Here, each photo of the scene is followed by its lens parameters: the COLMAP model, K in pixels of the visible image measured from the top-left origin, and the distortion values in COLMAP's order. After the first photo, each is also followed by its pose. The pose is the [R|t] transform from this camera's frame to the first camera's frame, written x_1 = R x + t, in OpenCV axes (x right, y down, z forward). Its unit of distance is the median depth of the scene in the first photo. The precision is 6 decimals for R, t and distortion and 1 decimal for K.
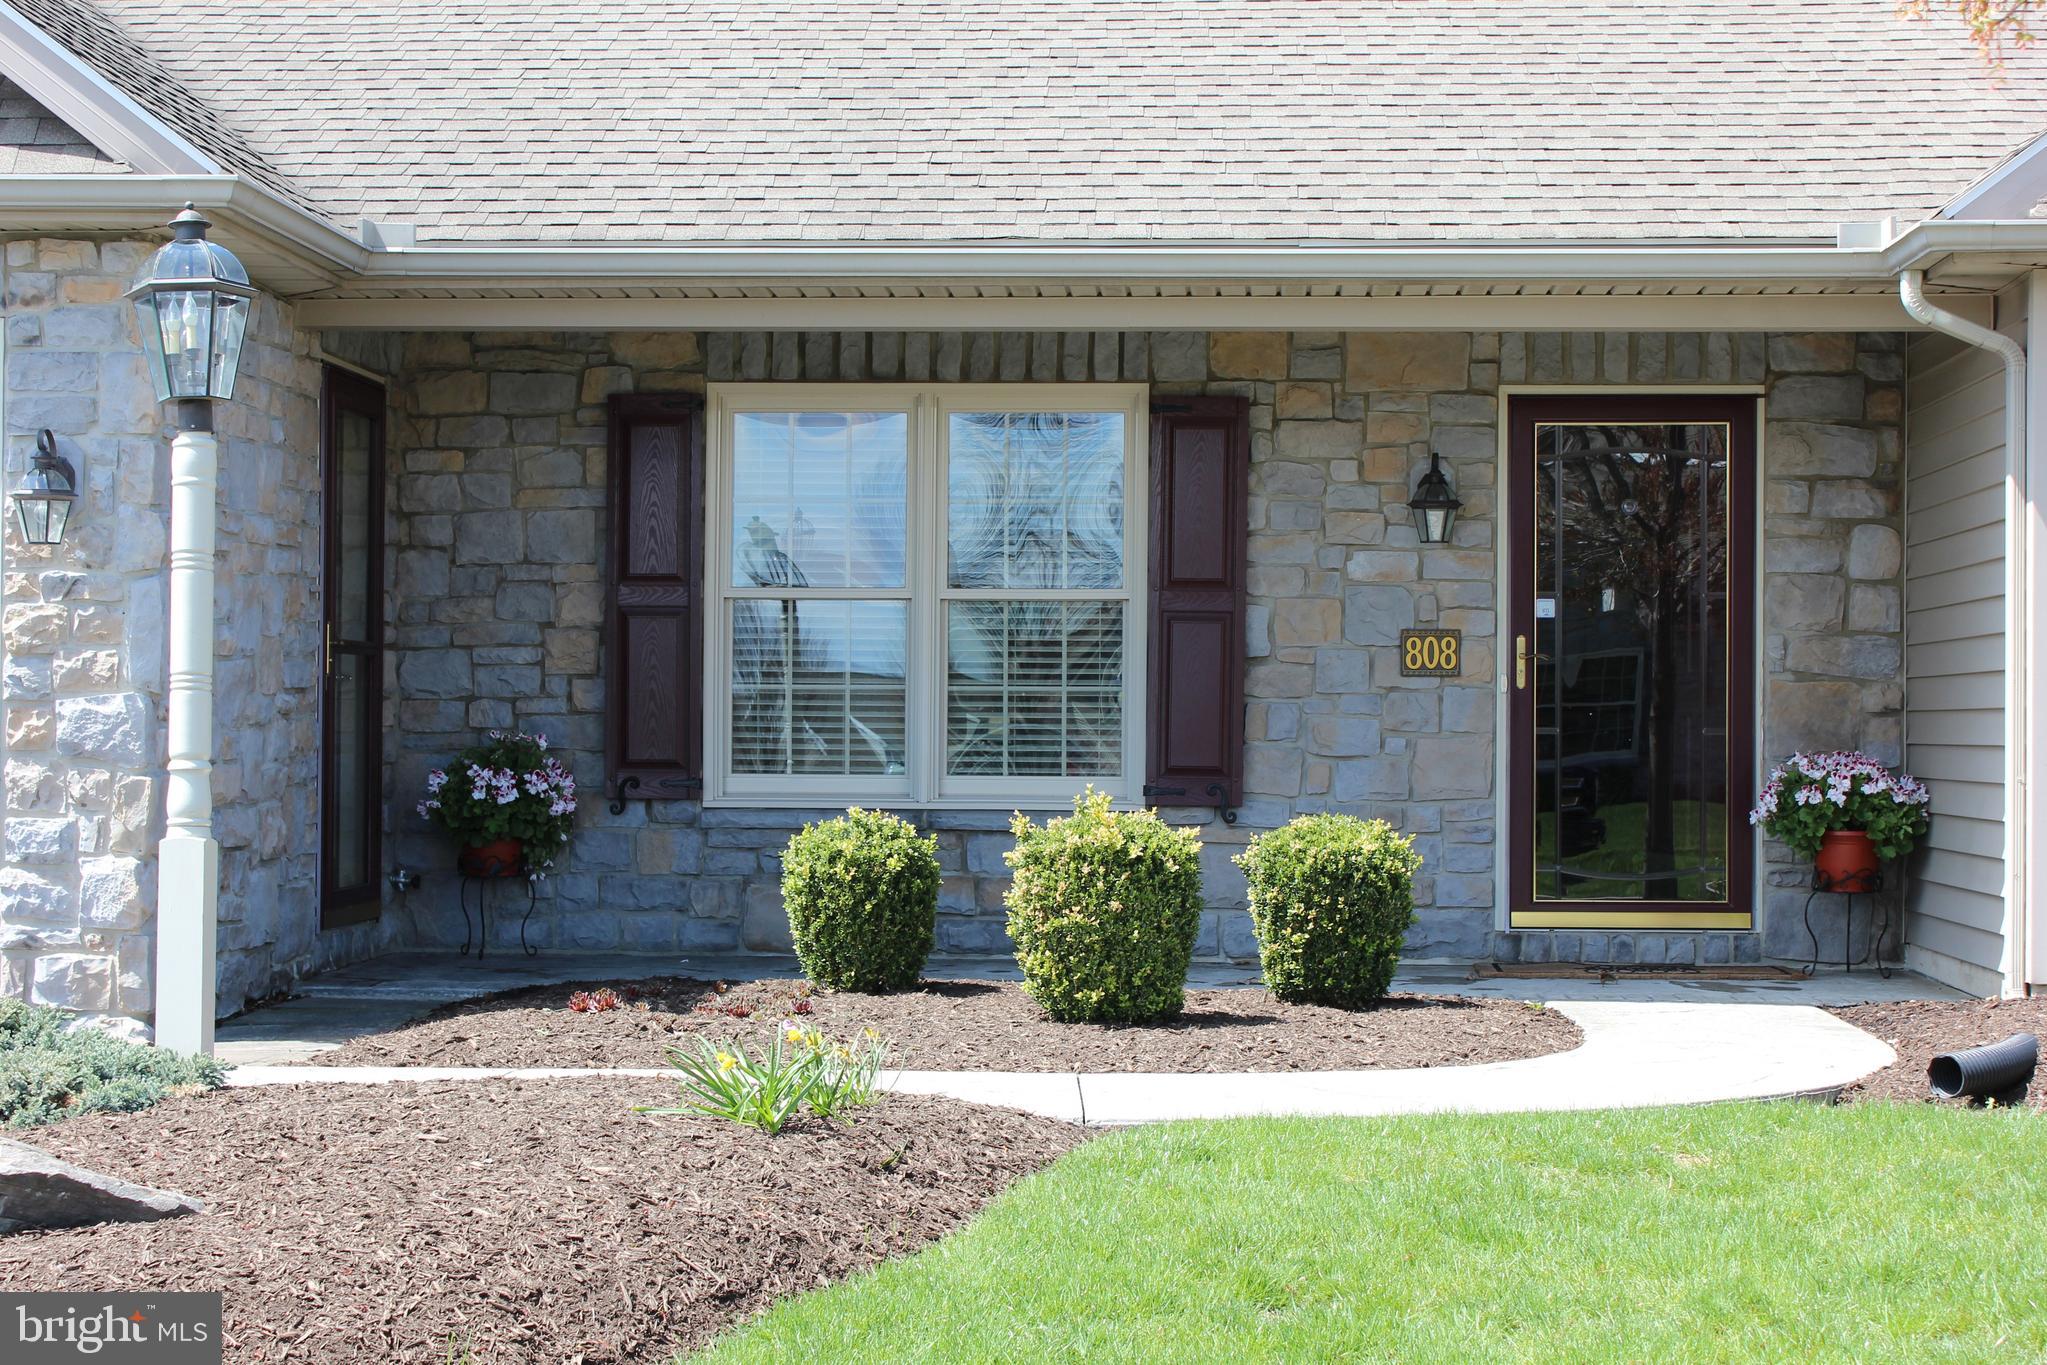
lens RADIAL K [[3426.7, 0, 1023.5], [0, 3426.7, 682.5], [0, 0, 1]] dist [-0.003884, 0.006954]
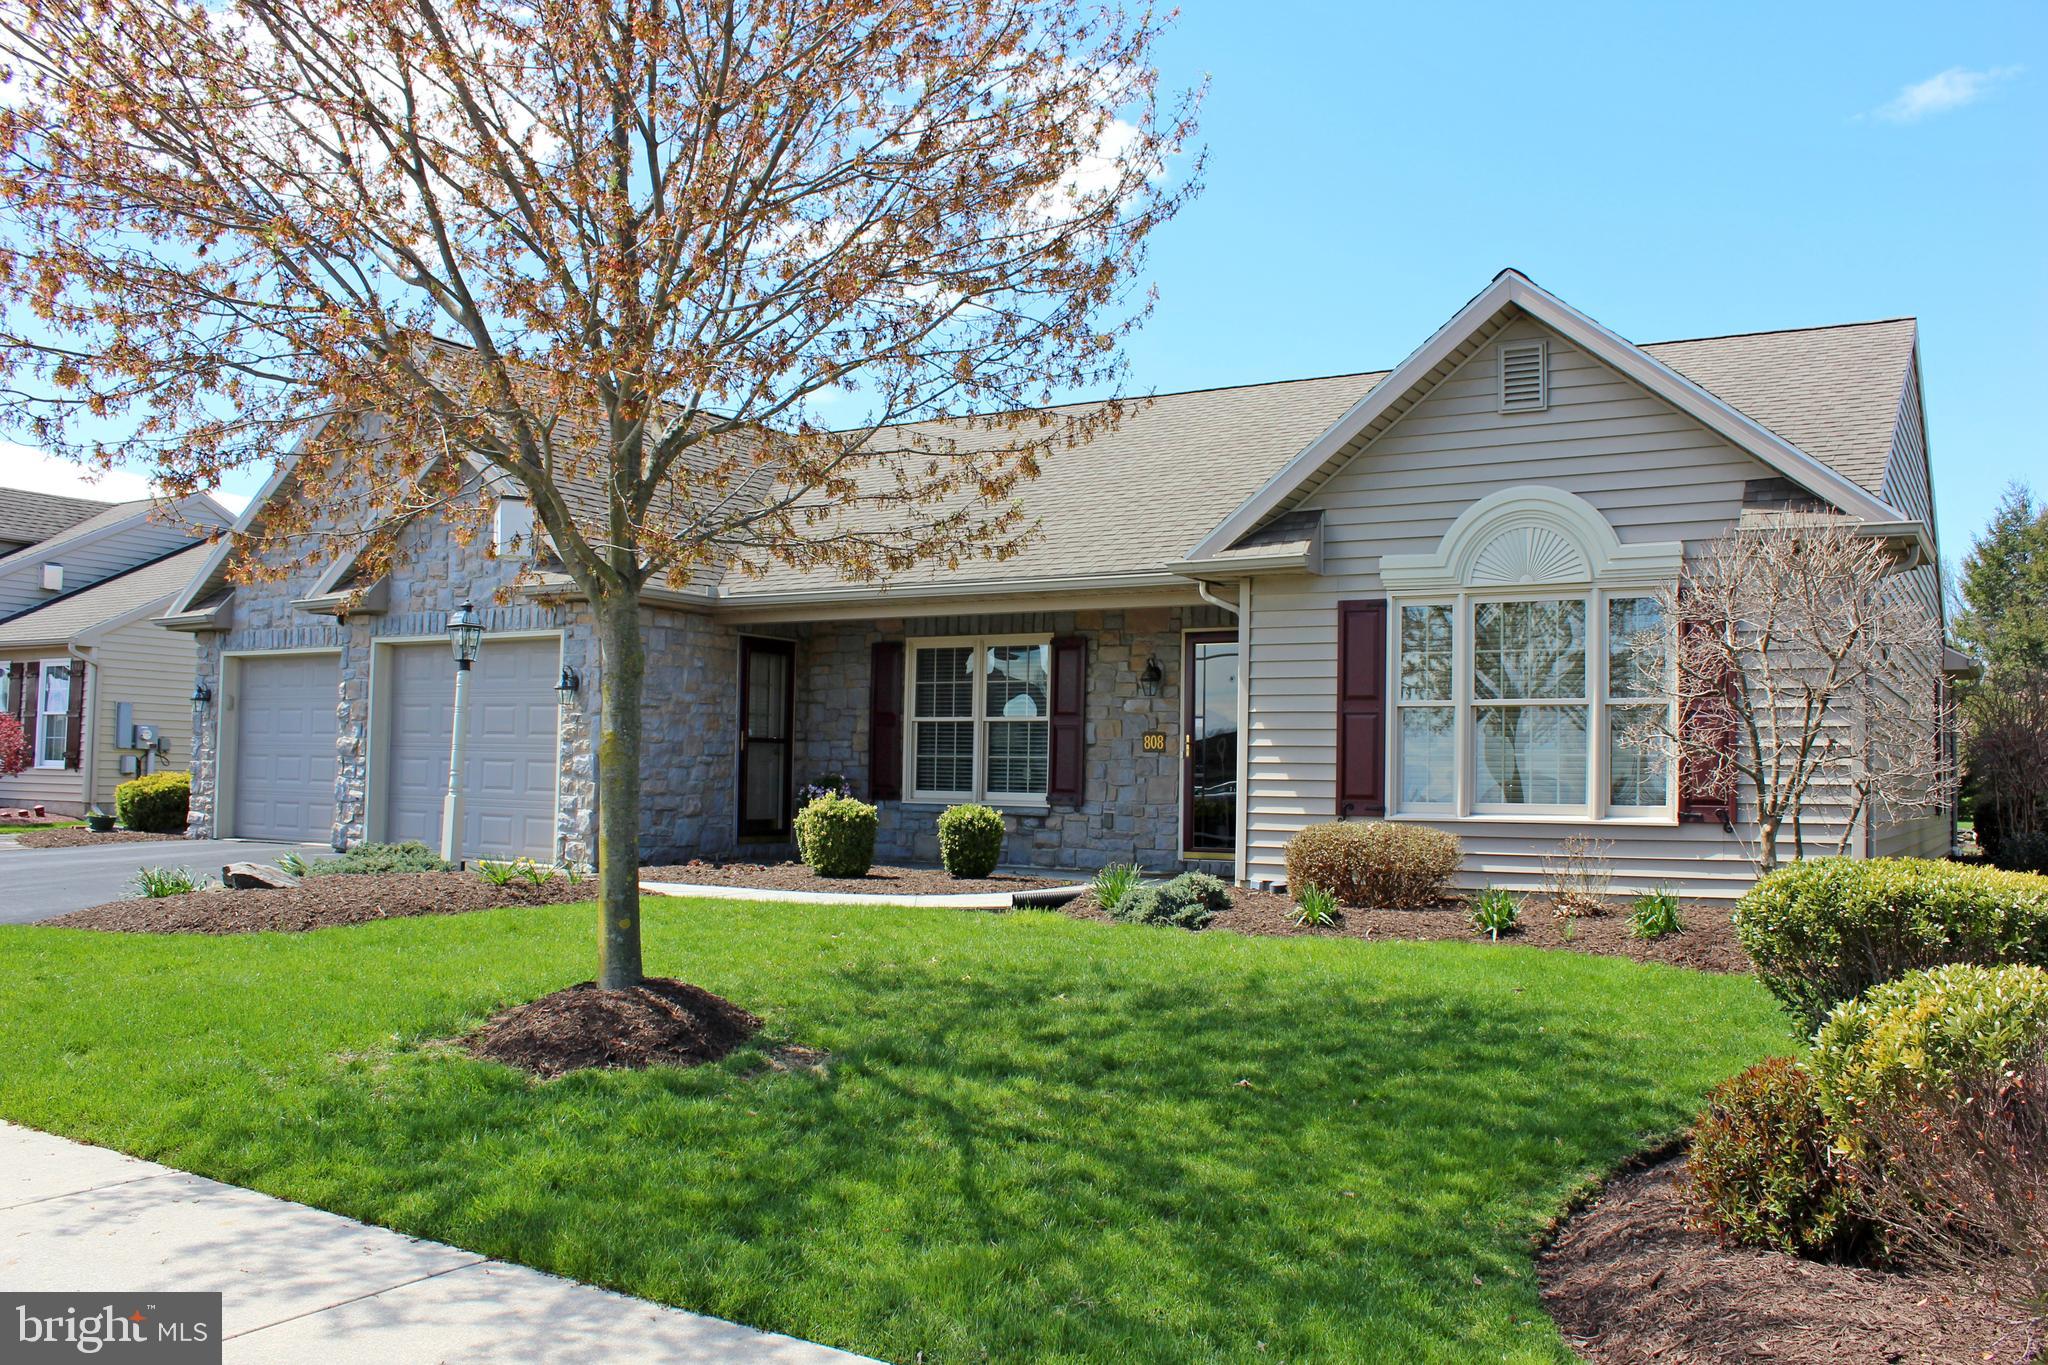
lens RADIAL K [[1743.2, 0, 1024.0], [0, 1743.2, 682.5], [0, 0, 1]] dist [-0.166841, 0.182520]
pose [[0.882221, -0.018062, -0.470489, 0.607370], [-0.005492, 0.998801, -0.048642, 0.009251], [0.470804, 0.045497, 0.881064, -0.108610]]
